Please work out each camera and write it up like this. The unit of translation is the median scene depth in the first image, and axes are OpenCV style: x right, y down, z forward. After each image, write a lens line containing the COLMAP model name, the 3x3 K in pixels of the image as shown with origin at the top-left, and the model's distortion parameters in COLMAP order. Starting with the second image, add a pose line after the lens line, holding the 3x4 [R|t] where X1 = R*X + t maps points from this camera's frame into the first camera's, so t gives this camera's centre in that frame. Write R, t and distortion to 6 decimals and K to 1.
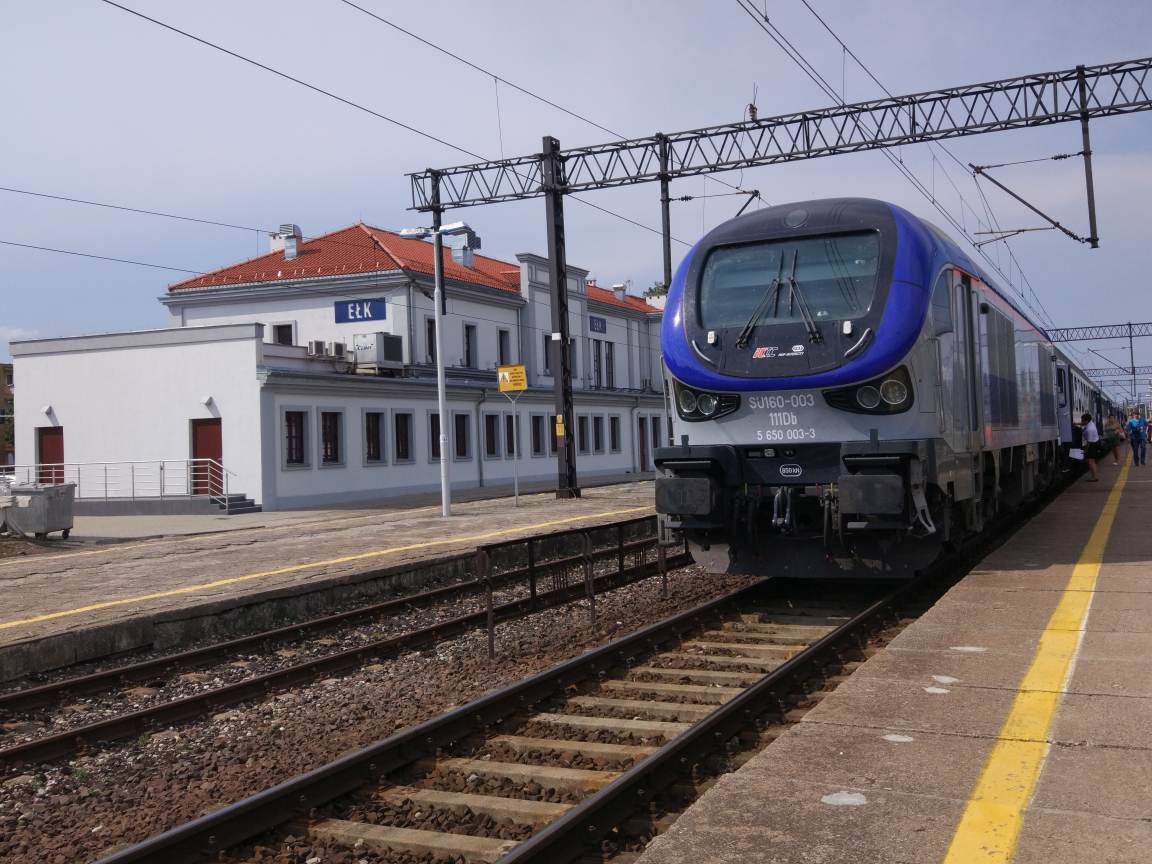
lens RADIAL K [[1310.6, 0, 561.6], [0, 1310.6, 427.1], [0, 0, 1]] dist [0.039174, 0.000000]
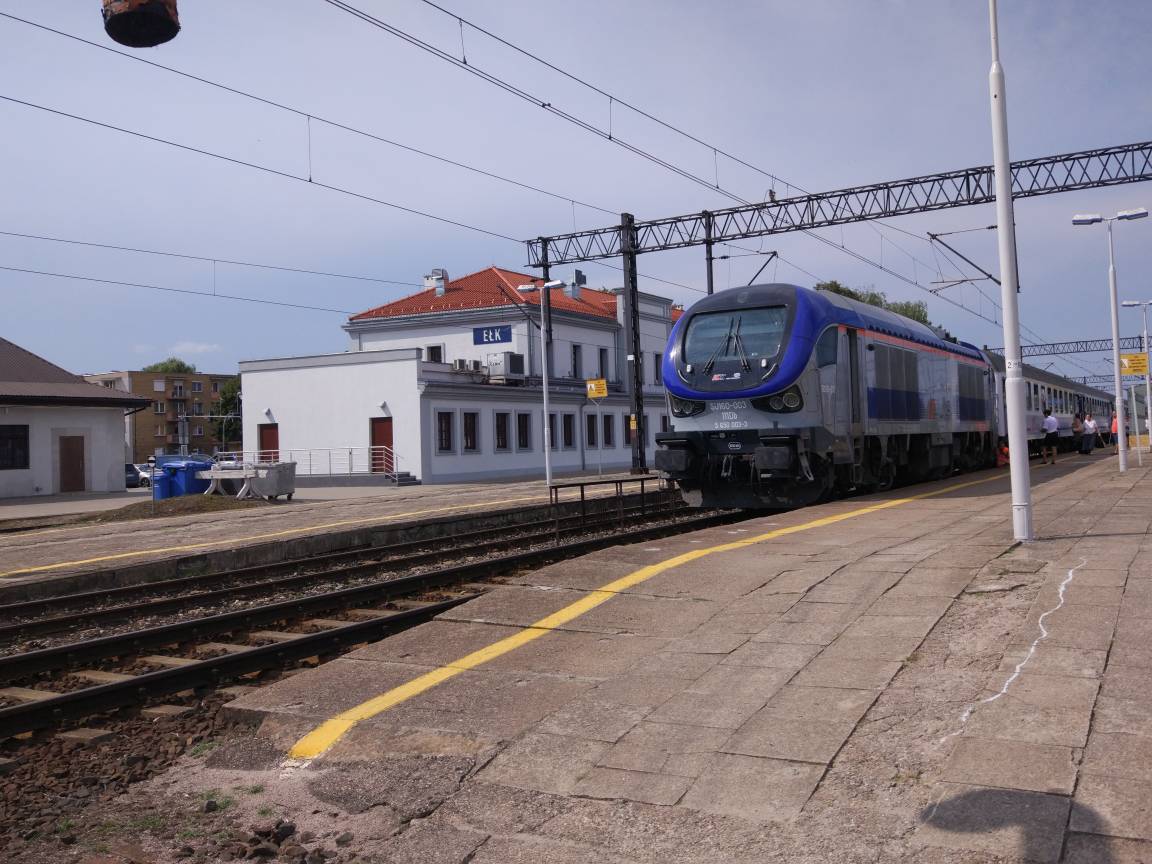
lens RADIAL K [[1055.1, 0, 563.6], [0, 1055.1, 435.9], [0, 0, 1]] dist [0.057739, -0.070803]
pose [[0.996301, 0.000958, -0.085926, 0.021994], [-0.000051, 0.999944, 0.010556, 0.001818], [0.085931, -0.010512, 0.996246, -0.125357]]
